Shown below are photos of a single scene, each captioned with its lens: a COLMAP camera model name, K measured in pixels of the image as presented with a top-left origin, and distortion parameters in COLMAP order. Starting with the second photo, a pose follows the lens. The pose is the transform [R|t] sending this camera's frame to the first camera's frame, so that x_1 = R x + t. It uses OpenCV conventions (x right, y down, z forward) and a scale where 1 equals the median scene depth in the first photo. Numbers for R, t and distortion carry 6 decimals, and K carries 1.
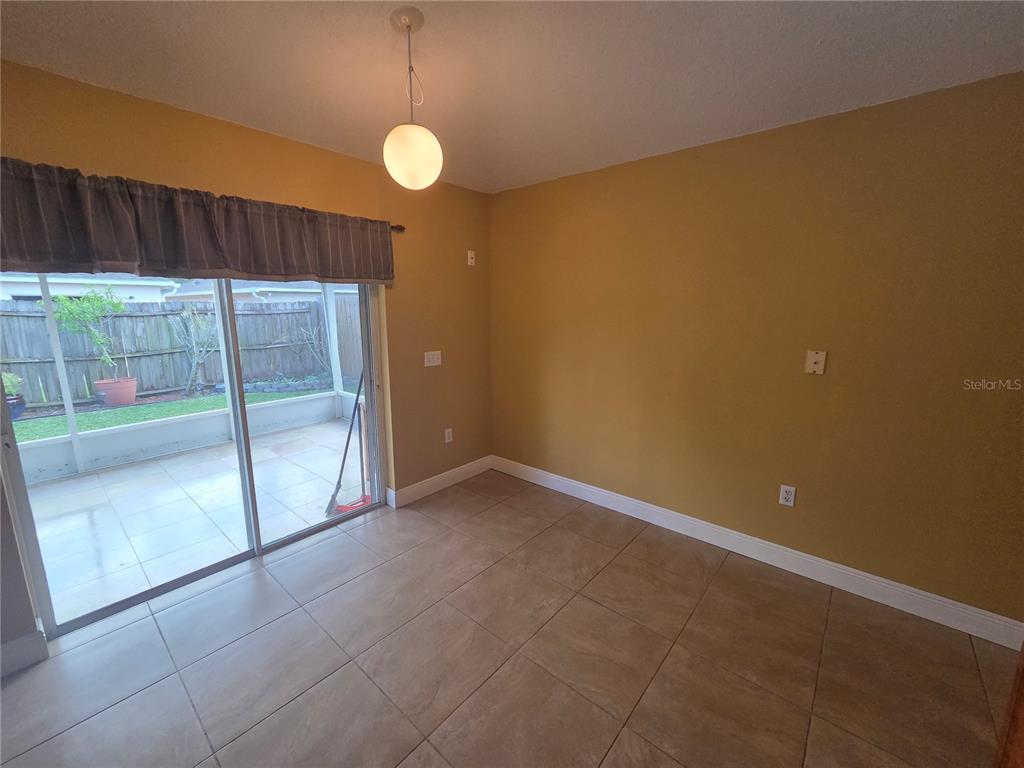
lens RADIAL K [[420.8, 0, 512.2], [0, 420.8, 379.3], [0, 0, 1]] dist [0.016830, 0.000132]
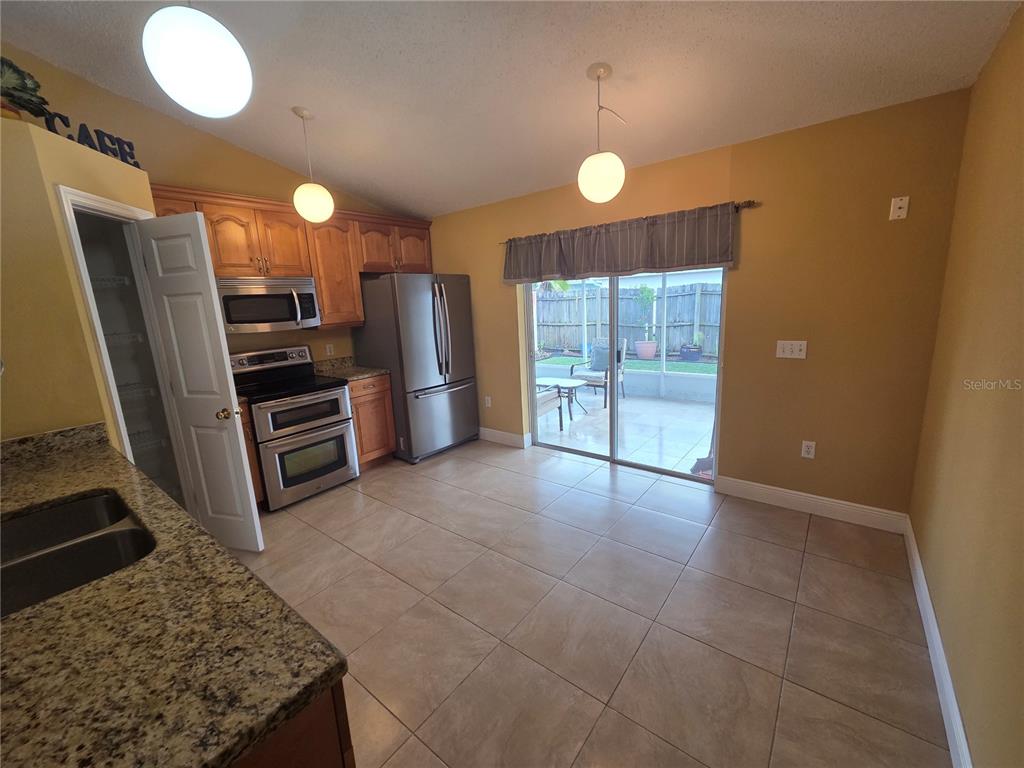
lens RADIAL K [[420.8, 0, 513.0], [0, 420.8, 386.0], [0, 0, 1]] dist [0.016830, 0.000132]
pose [[0.055909, 0.204293, -0.977312, 0.783630], [-0.127545, 0.972285, 0.195946, -0.093430], [0.990256, 0.113697, 0.080416, 0.505562]]
